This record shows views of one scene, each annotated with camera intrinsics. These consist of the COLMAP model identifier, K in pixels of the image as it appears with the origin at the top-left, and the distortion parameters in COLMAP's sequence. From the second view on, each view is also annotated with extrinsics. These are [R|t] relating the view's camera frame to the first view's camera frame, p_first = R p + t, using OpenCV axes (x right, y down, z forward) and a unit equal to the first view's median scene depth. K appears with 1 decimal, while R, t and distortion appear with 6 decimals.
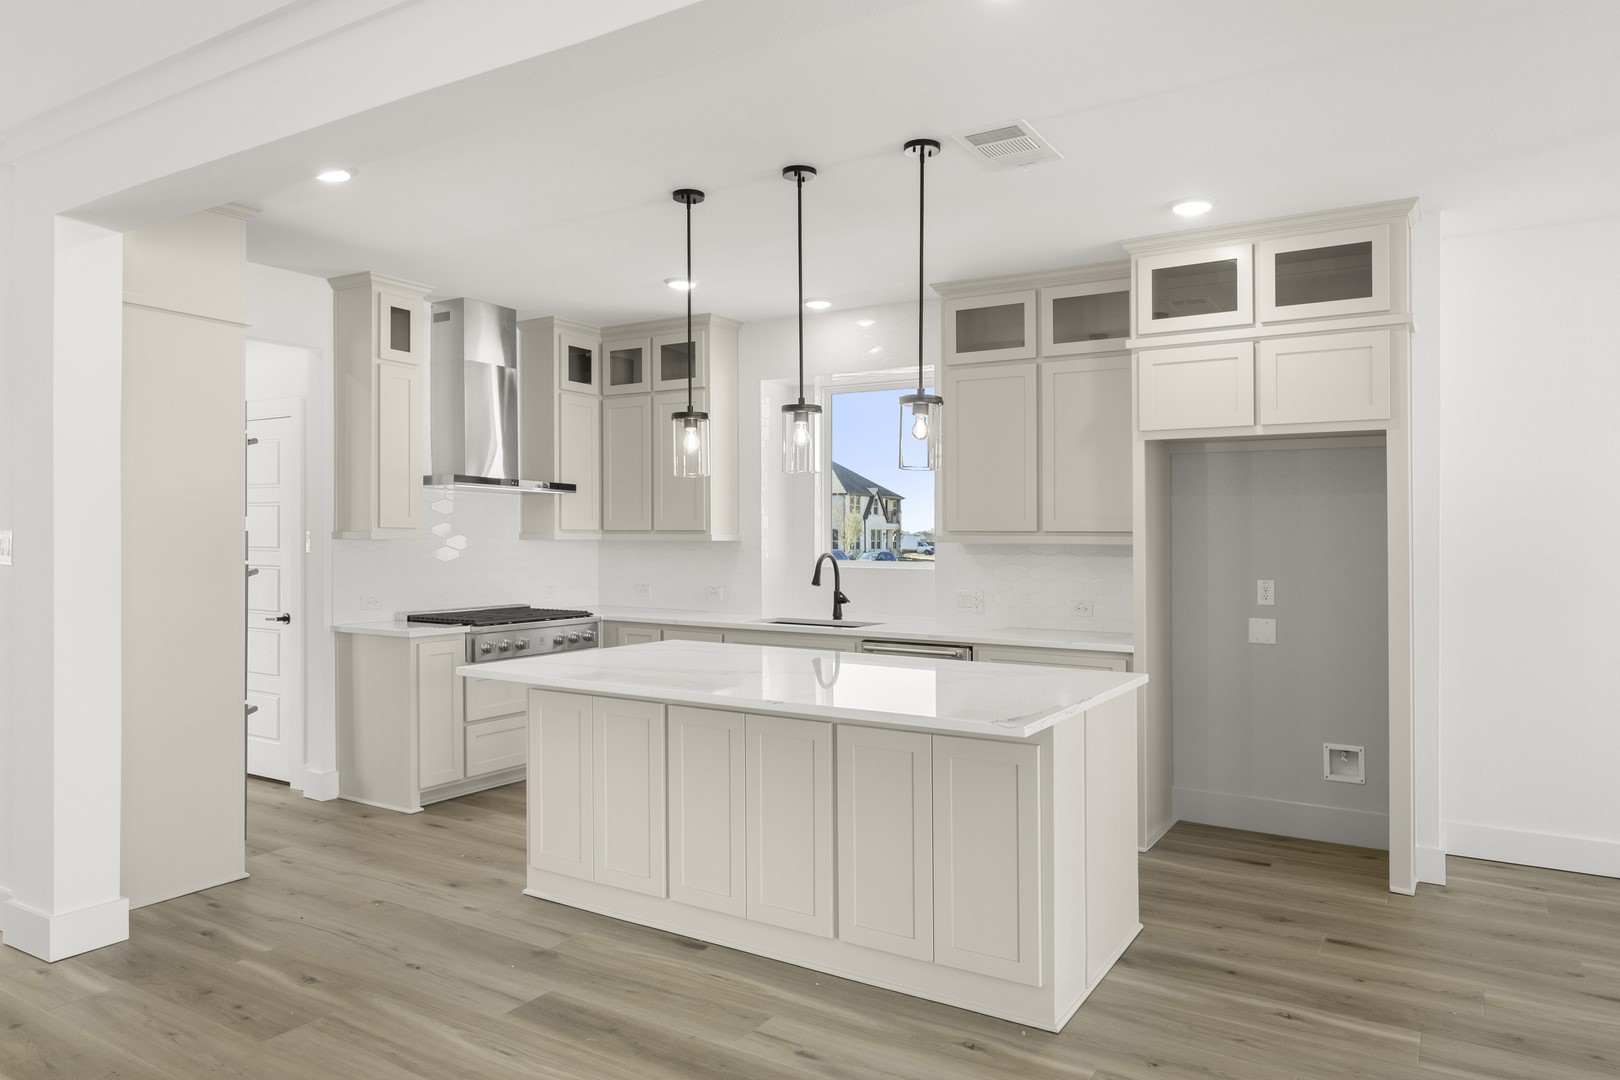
lens RADIAL K [[1056.6, 0, 812.5], [0, 1056.6, 542.1], [0, 0, 1]] dist [-0.002026, -0.000414]
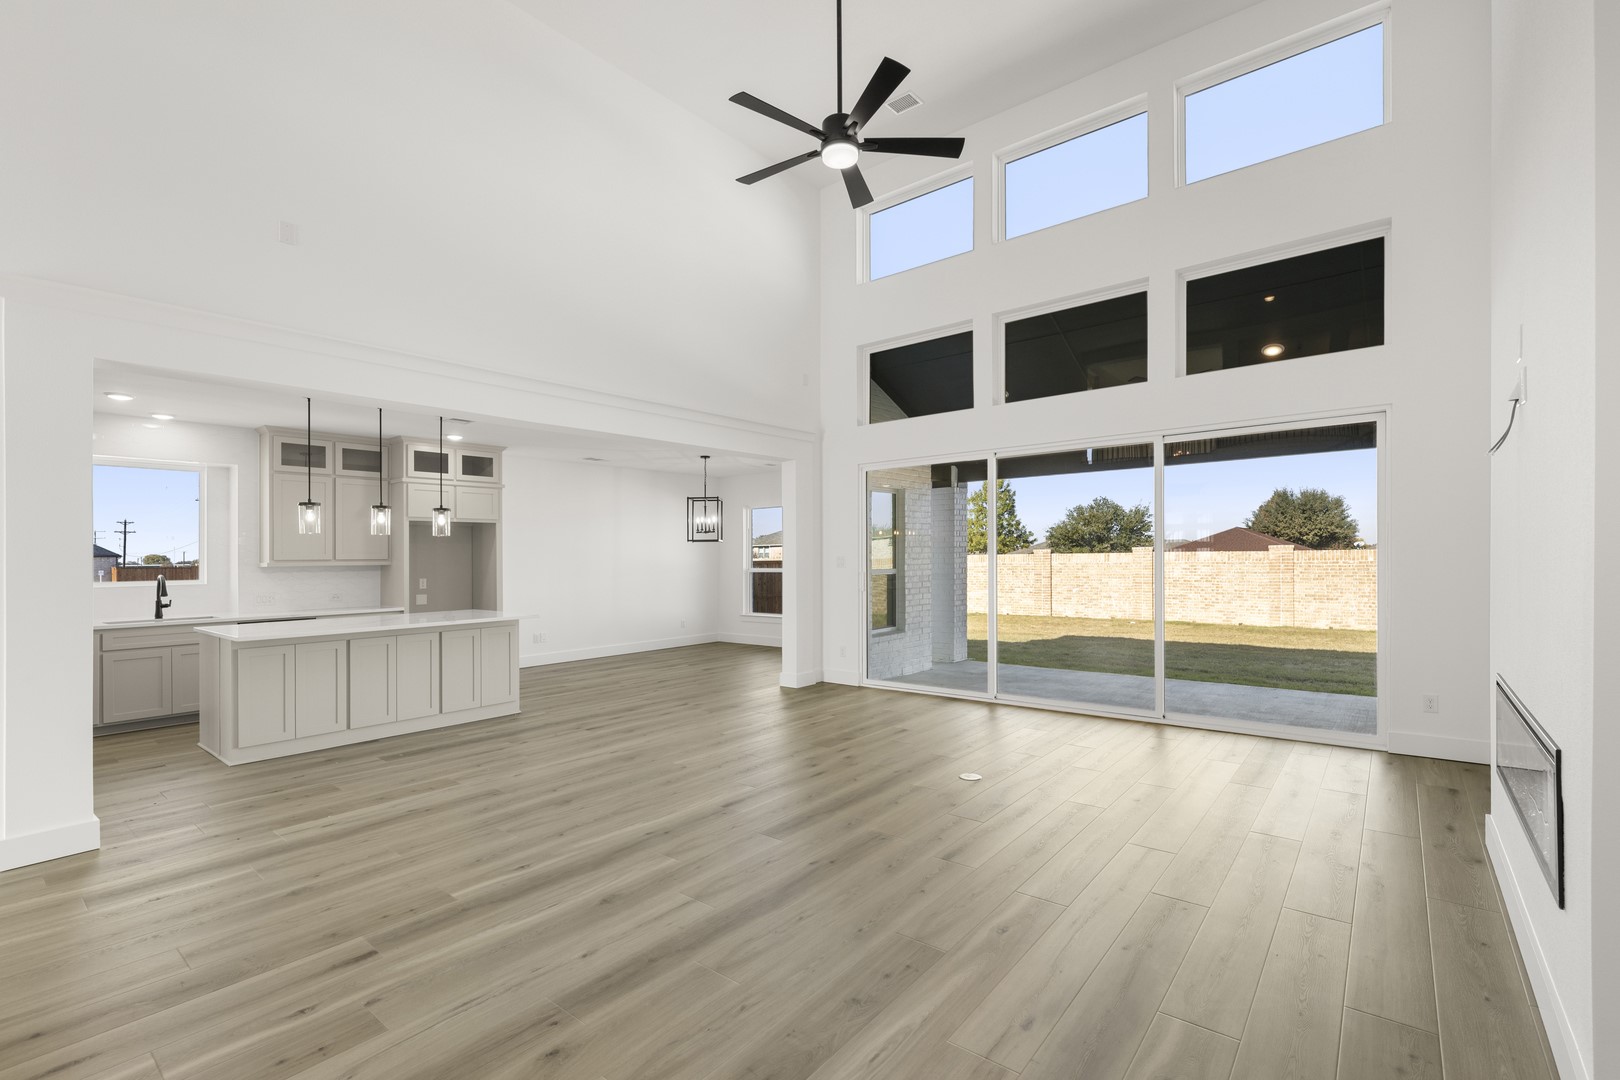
lens RADIAL K [[717.8, 0, 813.9], [0, 717.8, 548.4], [0, 0, 1]] dist [0.000031, 0.000002]
pose [[0.143443, 0.003582, 0.989652, -1.178646], [0.018164, 0.999815, -0.006252, -0.007287], [-0.989492, 0.018873, 0.143351, -0.136187]]
